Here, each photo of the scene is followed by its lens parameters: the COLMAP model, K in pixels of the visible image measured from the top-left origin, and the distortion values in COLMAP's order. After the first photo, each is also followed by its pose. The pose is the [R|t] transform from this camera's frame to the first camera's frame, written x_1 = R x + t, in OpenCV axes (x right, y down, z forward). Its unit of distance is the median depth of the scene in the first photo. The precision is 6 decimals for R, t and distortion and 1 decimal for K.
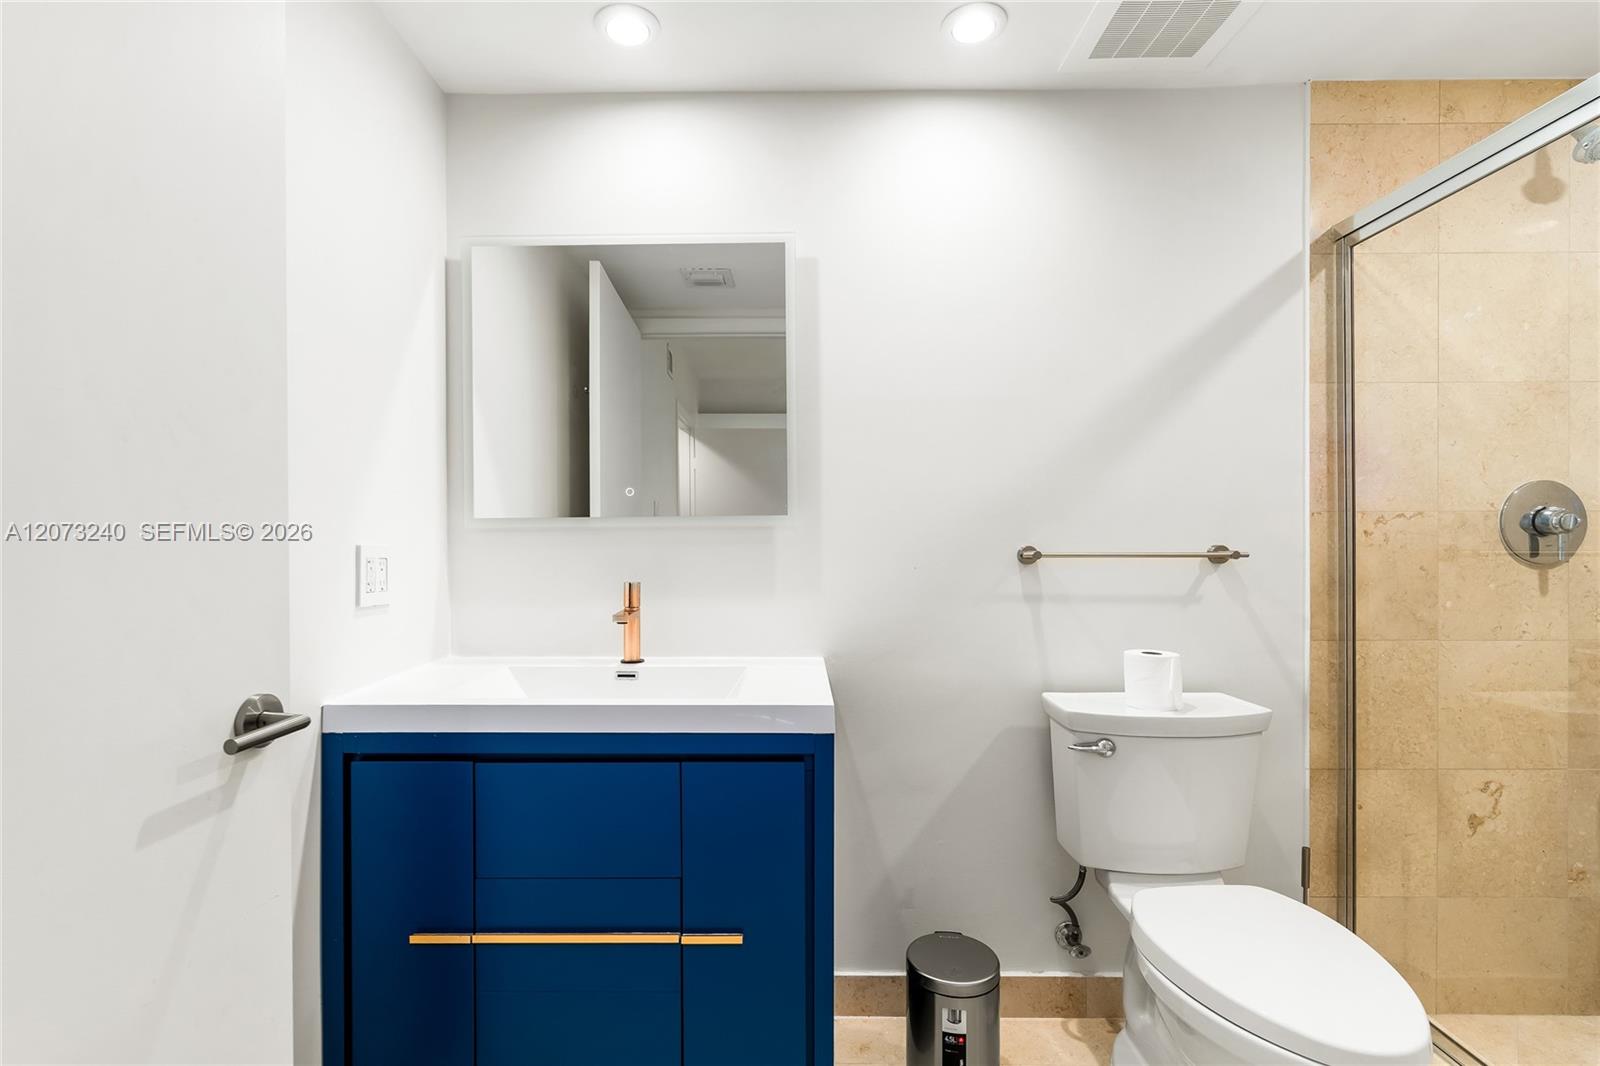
lens RADIAL K [[743.8, 0, 790.5], [0, 743.8, 537.0], [0, 0, 1]] dist [-0.000352, 0.000218]
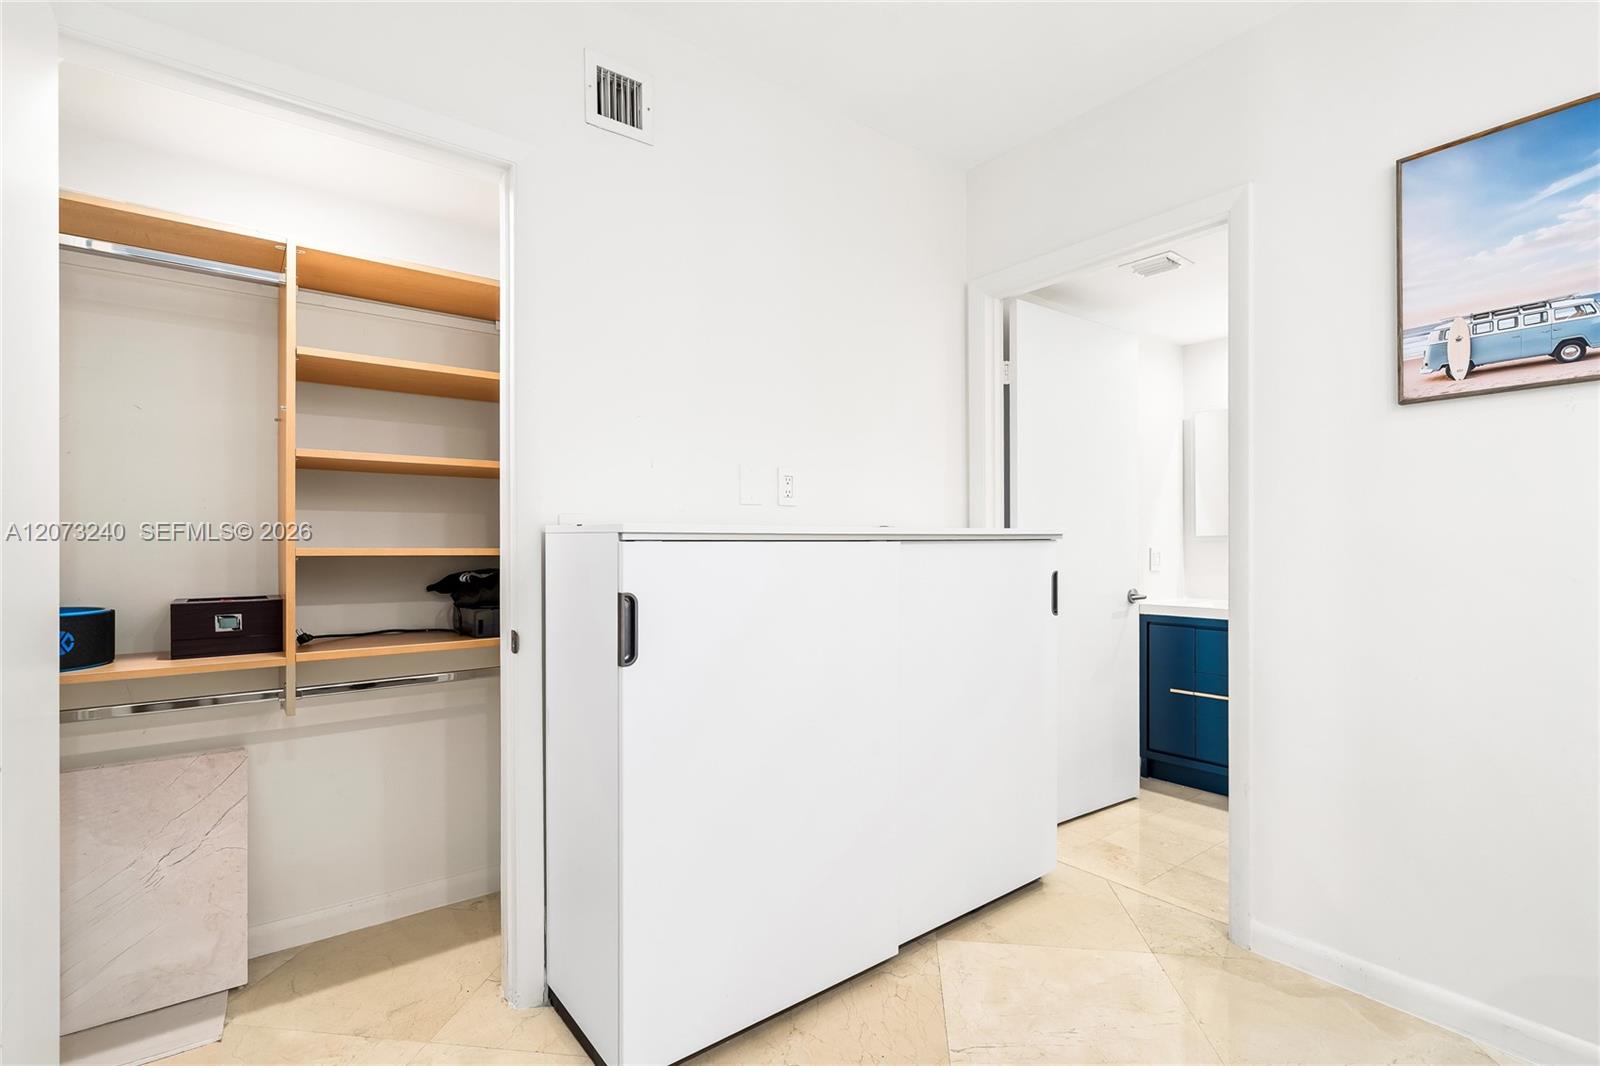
lens RADIAL K [[743.8, 0, 790.5], [0, 743.8, 537.0], [0, 0, 1]] dist [-0.000352, 0.000218]
pose [[0.615798, 0.000430, -0.787904, 0.793787], [-0.002038, 0.999997, -0.001047, -0.024949], [0.787901, 0.002250, 0.615797, -1.813133]]
